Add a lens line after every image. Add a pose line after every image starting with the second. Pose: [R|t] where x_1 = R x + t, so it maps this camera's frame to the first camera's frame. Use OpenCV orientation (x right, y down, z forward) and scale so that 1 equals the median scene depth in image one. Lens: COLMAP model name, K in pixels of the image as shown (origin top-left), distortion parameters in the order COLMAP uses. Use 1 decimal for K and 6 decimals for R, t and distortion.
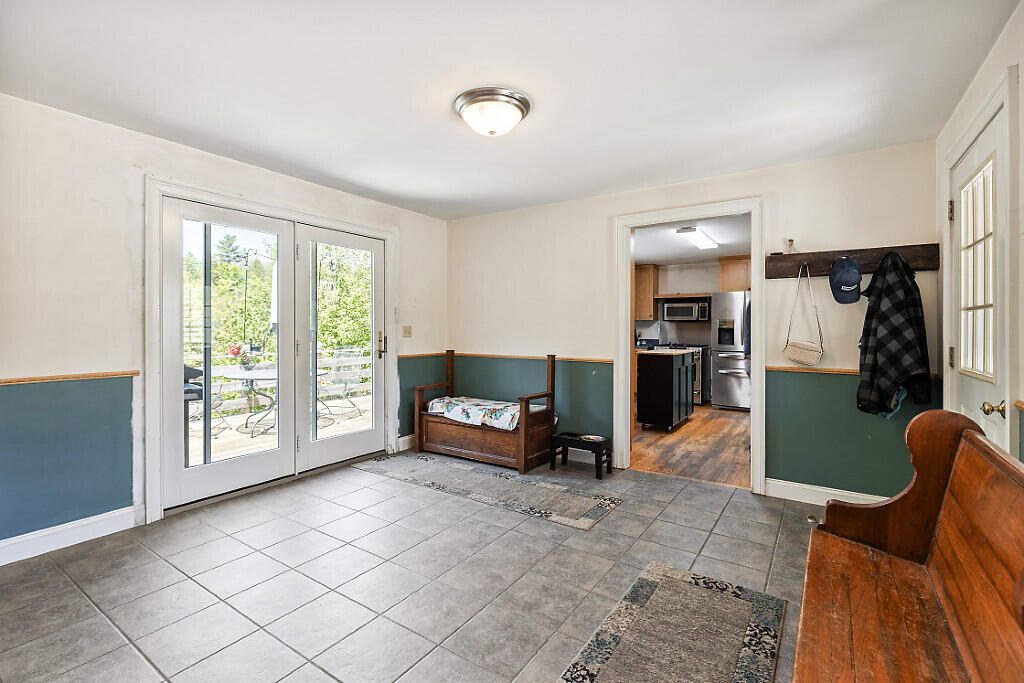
lens RADIAL K [[458.4, 0, 505.2], [0, 458.4, 336.6], [0, 0, 1]] dist [0.000463, 0.000199]
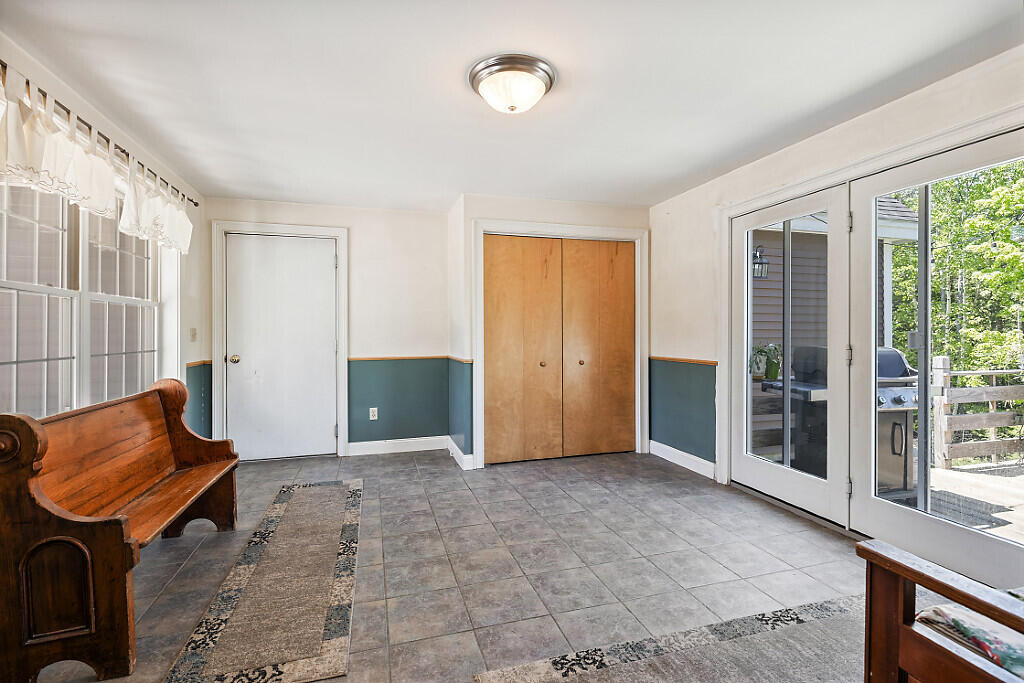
lens RADIAL K [[458.4, 0, 505.2], [0, 458.4, 336.6], [0, 0, 1]] dist [0.000463, 0.000199]
pose [[-0.625928, 0.010065, -0.779816, 0.735377], [-0.011947, 0.999676, 0.022492, -0.022136], [0.779789, 0.023395, -0.625605, 1.689468]]
